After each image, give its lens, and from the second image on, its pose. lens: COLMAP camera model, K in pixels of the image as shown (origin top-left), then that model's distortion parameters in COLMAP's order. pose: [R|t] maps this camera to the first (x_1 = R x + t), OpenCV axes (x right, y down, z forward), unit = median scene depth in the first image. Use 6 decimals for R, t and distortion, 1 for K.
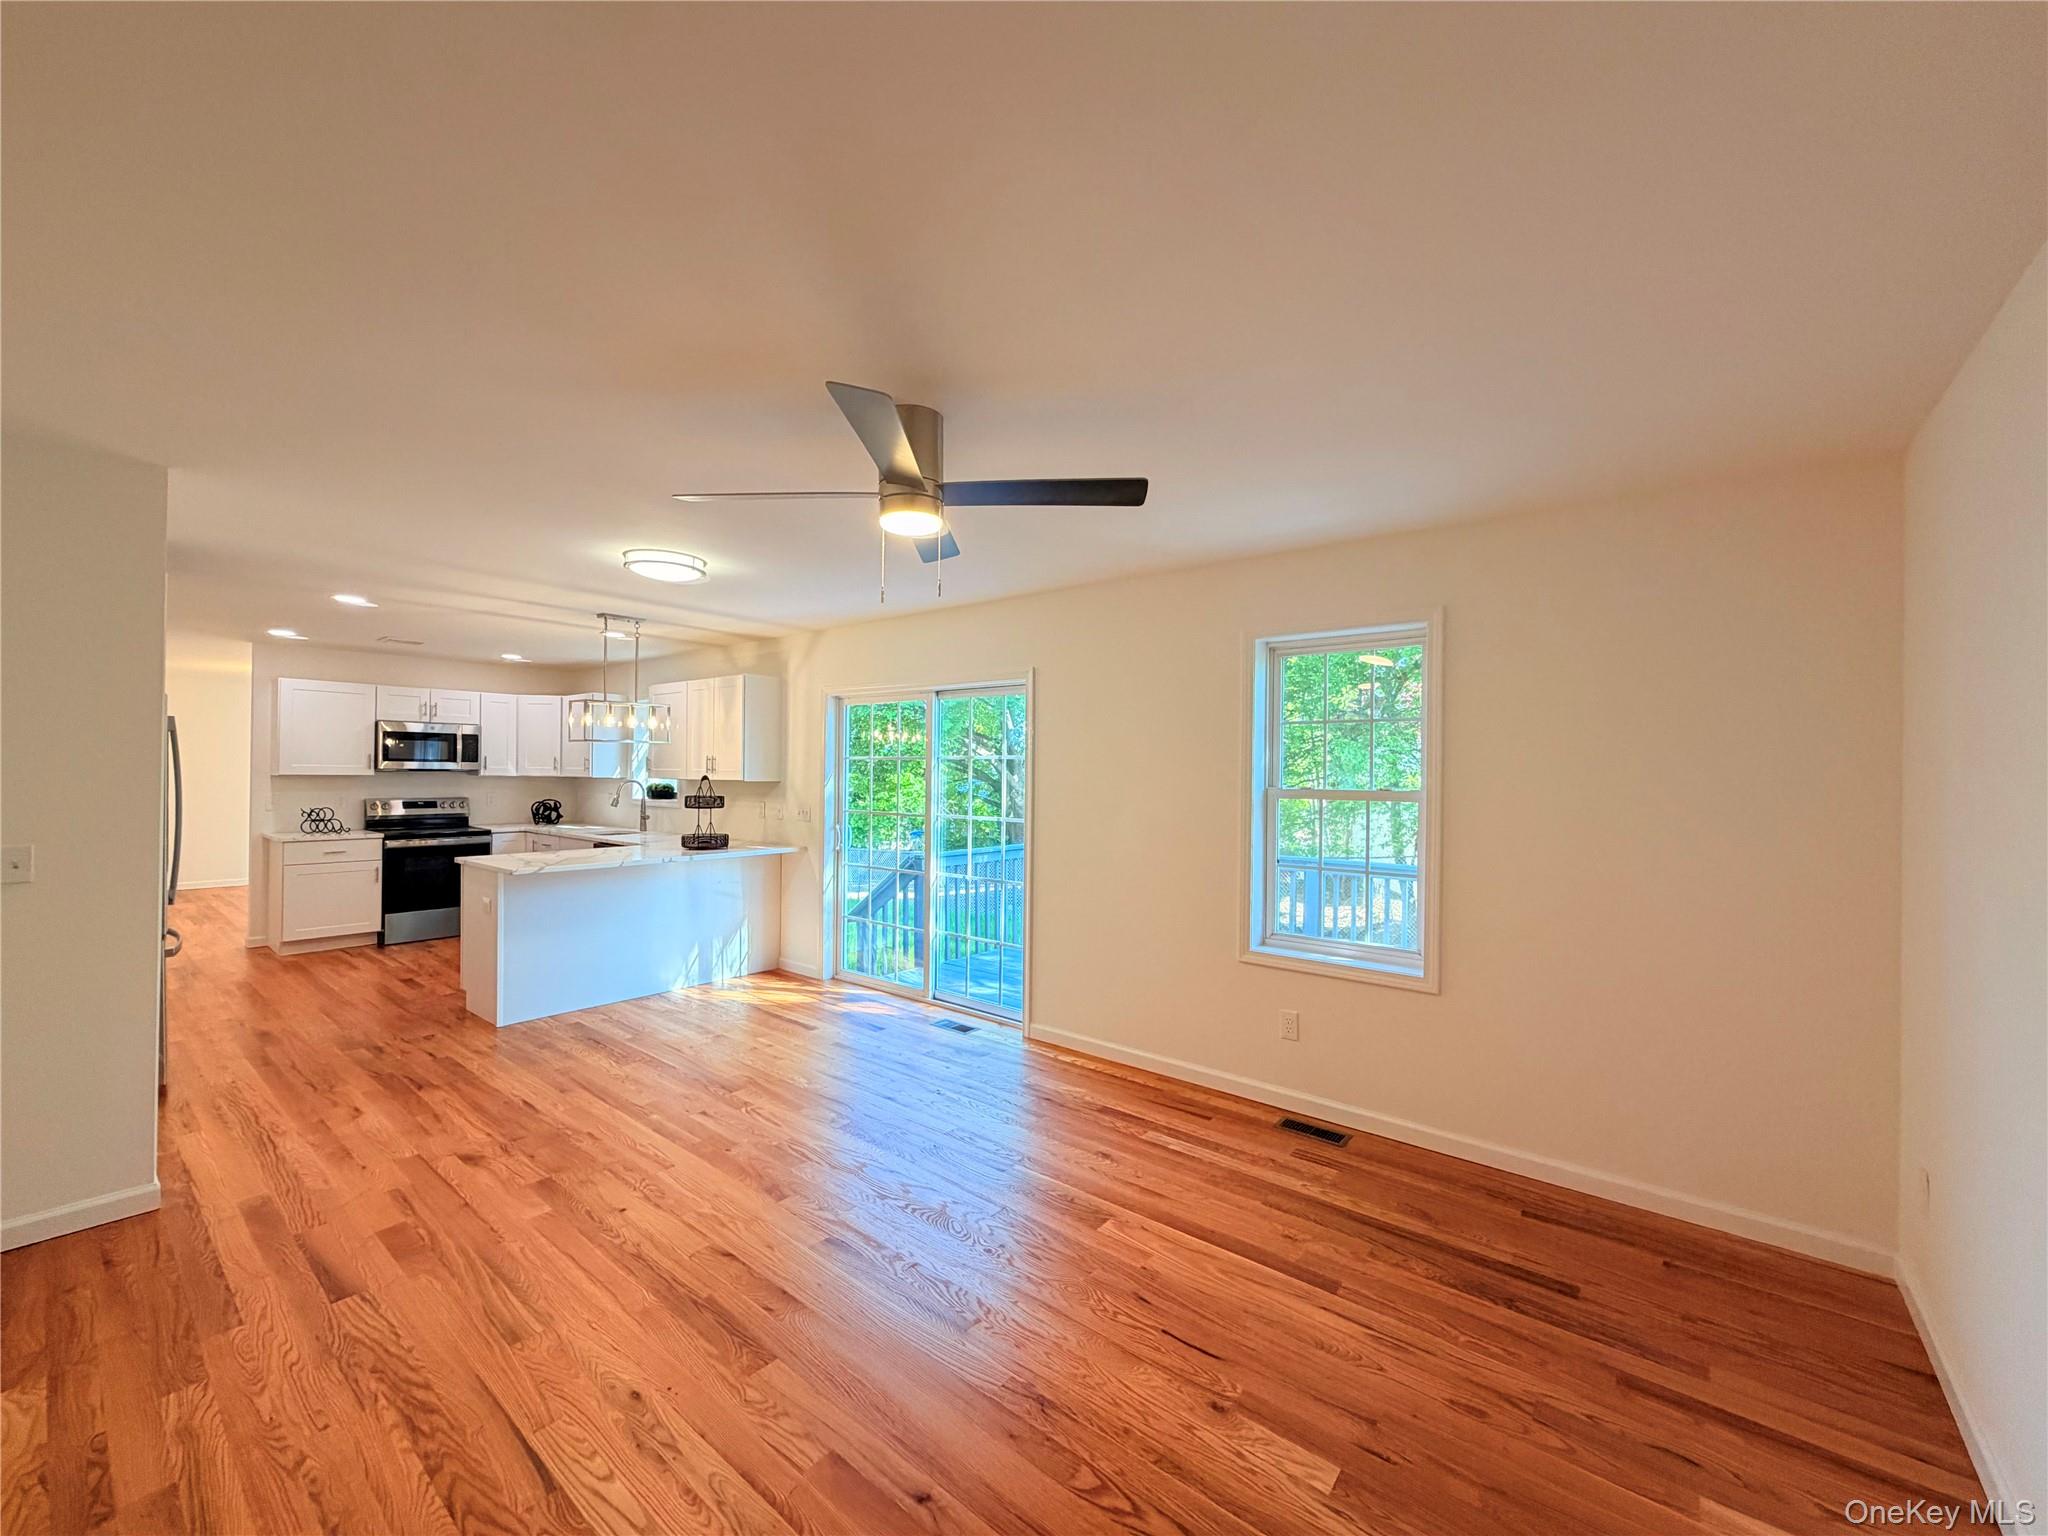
lens RADIAL K [[811.7, 0, 1022.8], [0, 811.7, 774.2], [0, 0, 1]] dist [-0.000690, -0.000371]
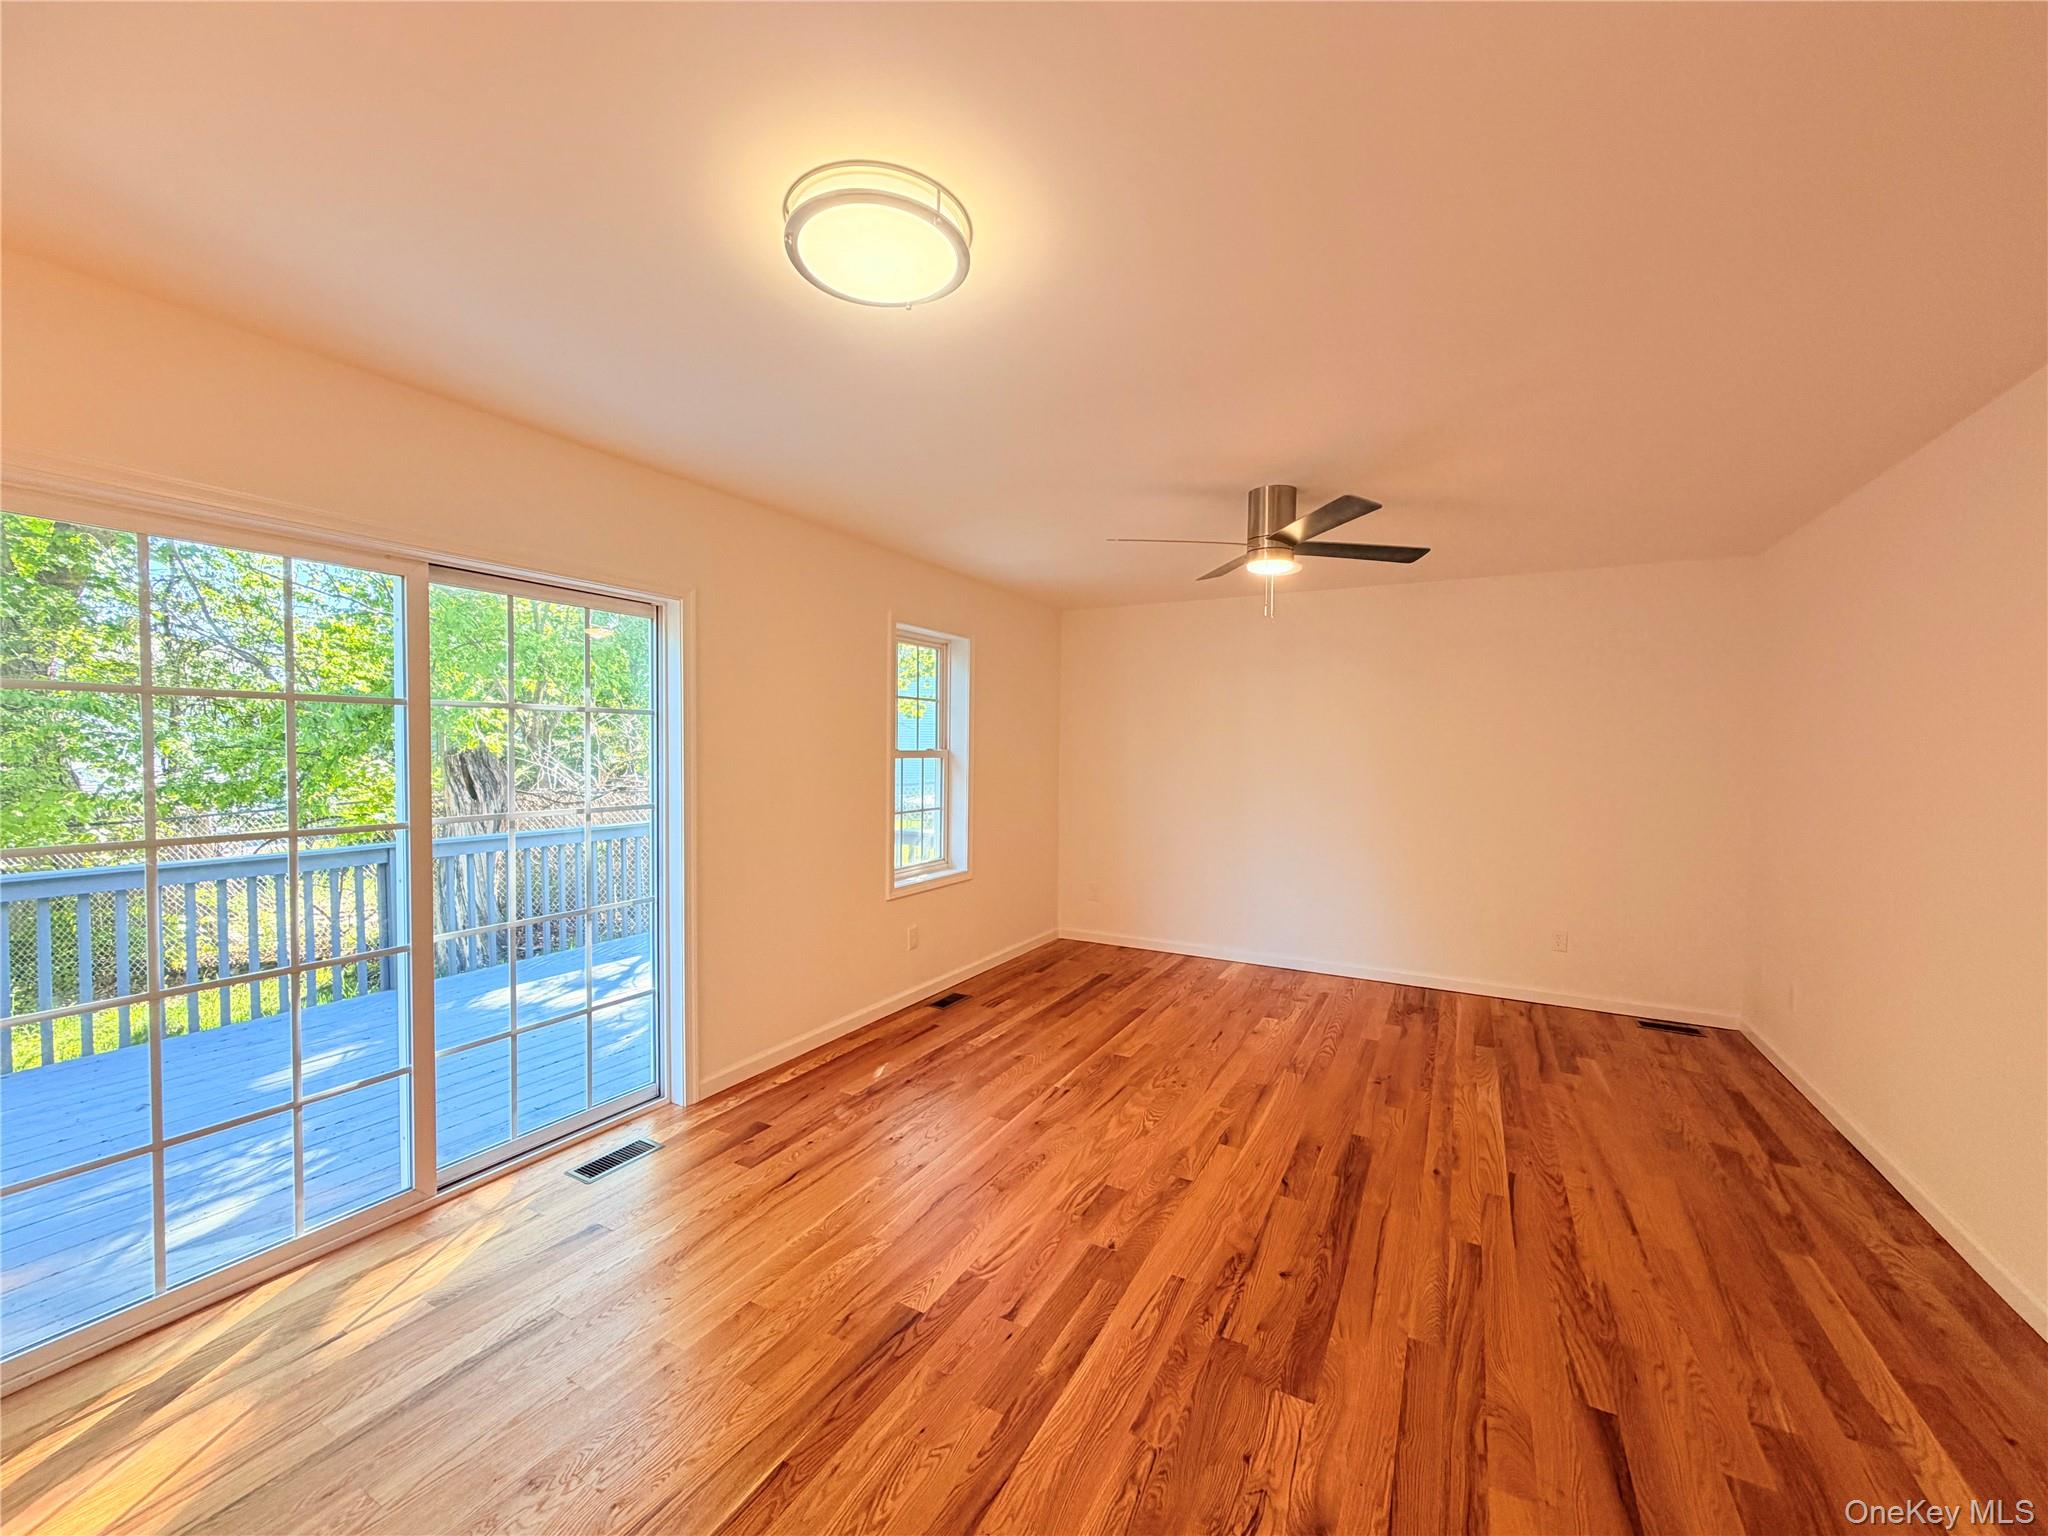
lens RADIAL K [[811.7, 0, 1015.2], [0, 811.7, 761.5], [0, 0, 1]] dist [-0.000690, -0.000371]
pose [[-0.174383, -0.033852, 0.984096, -1.029300], [-0.009033, 0.999422, 0.032778, -0.008115], [-0.984636, -0.003174, -0.174588, 1.174018]]
